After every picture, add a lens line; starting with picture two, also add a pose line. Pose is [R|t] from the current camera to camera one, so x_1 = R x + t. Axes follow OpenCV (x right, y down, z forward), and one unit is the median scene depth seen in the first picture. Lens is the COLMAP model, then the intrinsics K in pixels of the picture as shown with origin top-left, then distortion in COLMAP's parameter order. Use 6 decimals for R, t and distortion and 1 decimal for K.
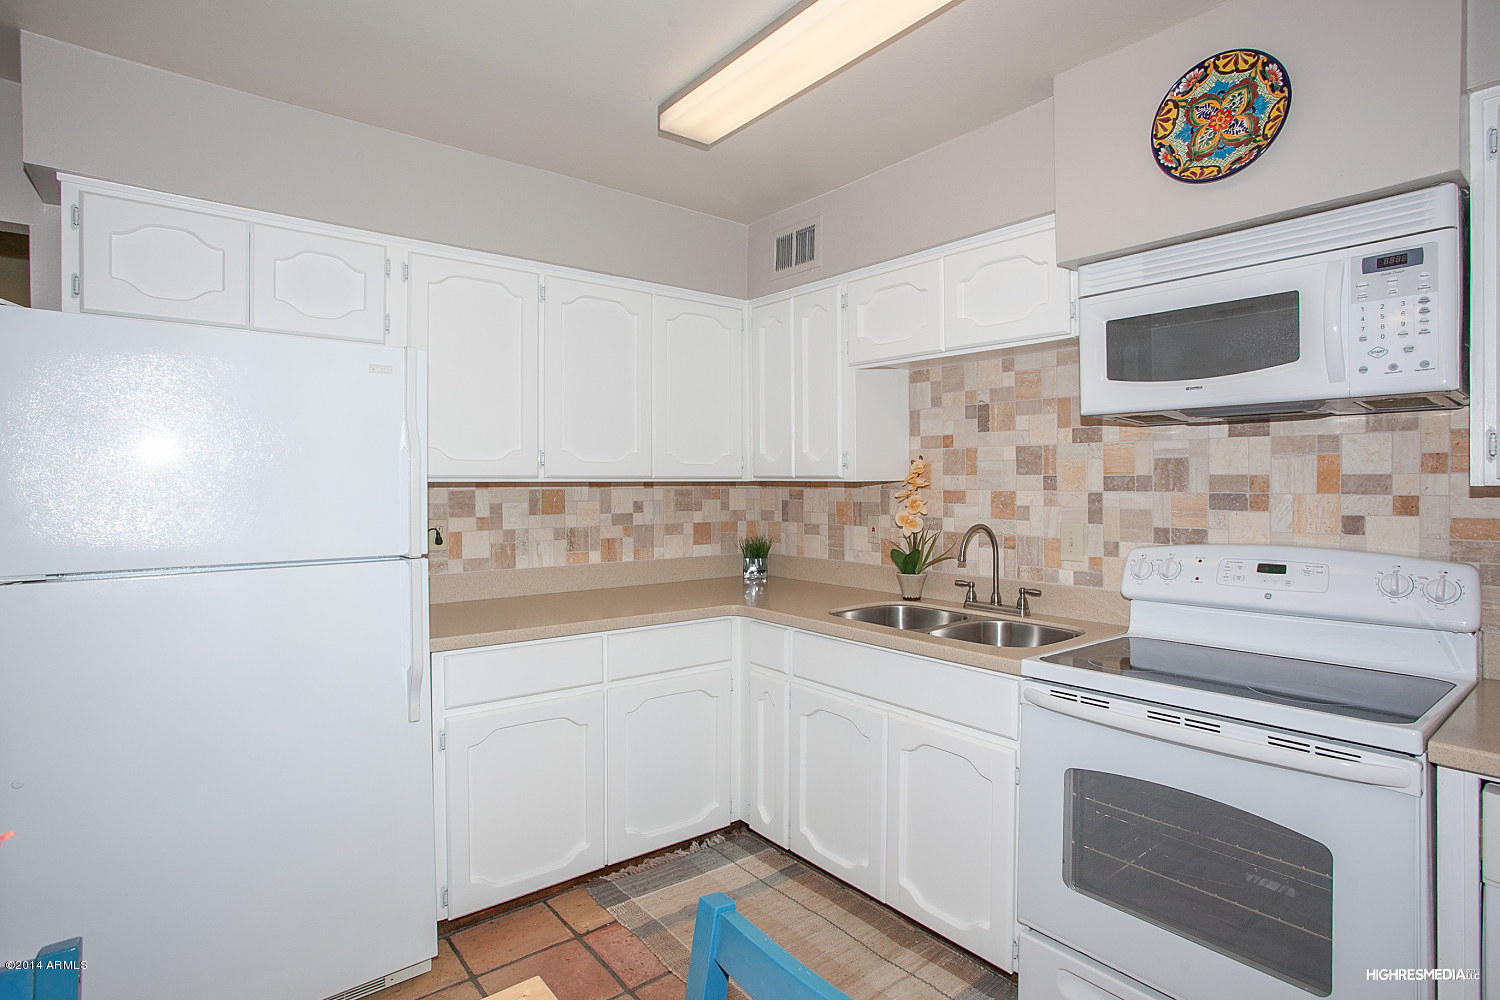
lens RADIAL K [[752.8, 0, 758.8], [0, 752.8, 487.2], [0, 0, 1]] dist [-0.062204, 0.032776]
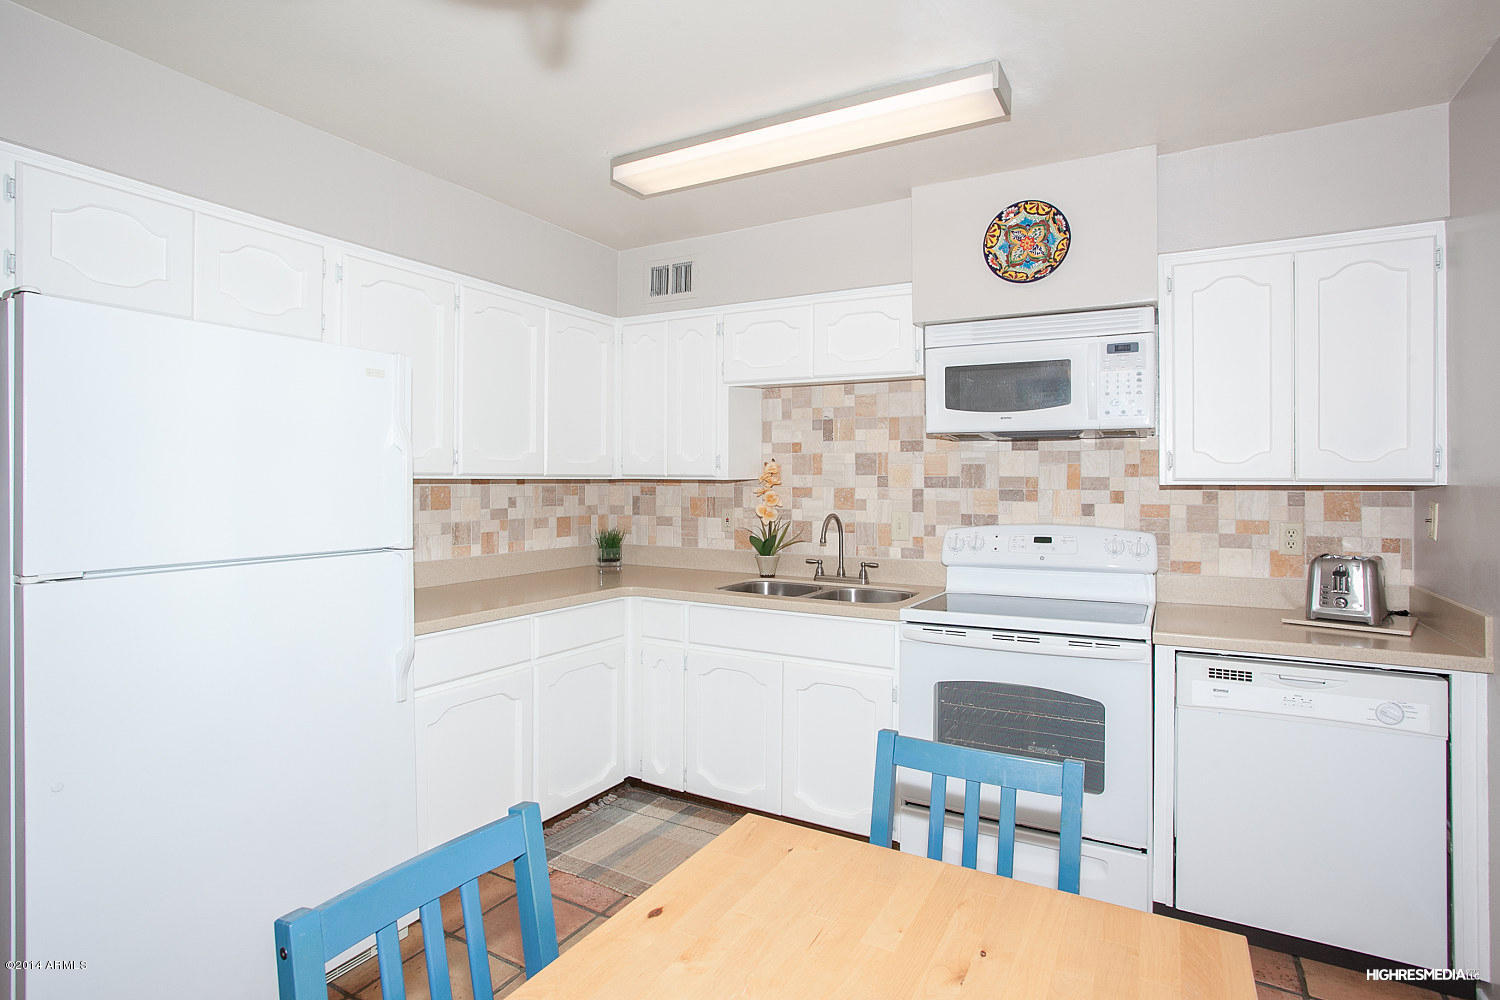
lens RADIAL K [[775.6, 0, 731.7], [0, 775.6, 472.2], [0, 0, 1]] dist [-0.063335, 0.036215]
pose [[0.933207, 0.008068, 0.359249, -0.336025], [-0.002575, 0.999872, -0.015768, -0.000059], [-0.359330, 0.013789, 0.933109, -0.167674]]
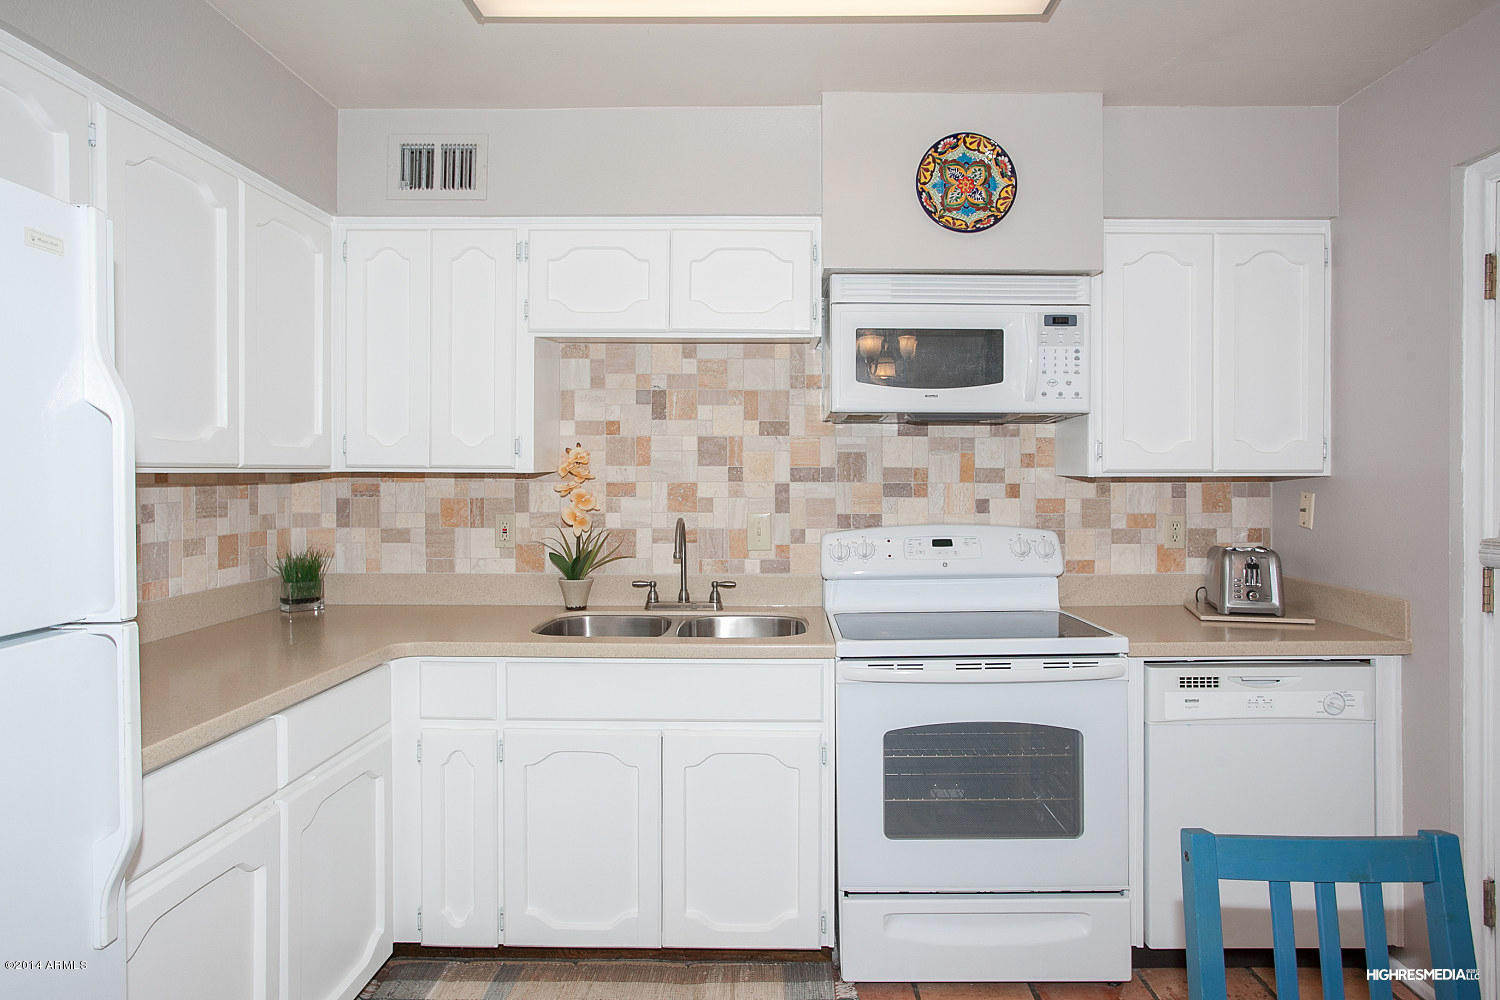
lens RADIAL K [[905.0, 0, 754.0], [0, 905.0, 469.6], [0, 0, 1]] dist [-0.032277, 0.002129]
pose [[0.634869, 0.002751, 0.772615, -0.520881], [0.003653, 0.999972, -0.006562, -0.003734], [-0.772611, 0.006988, 0.634841, 0.202472]]
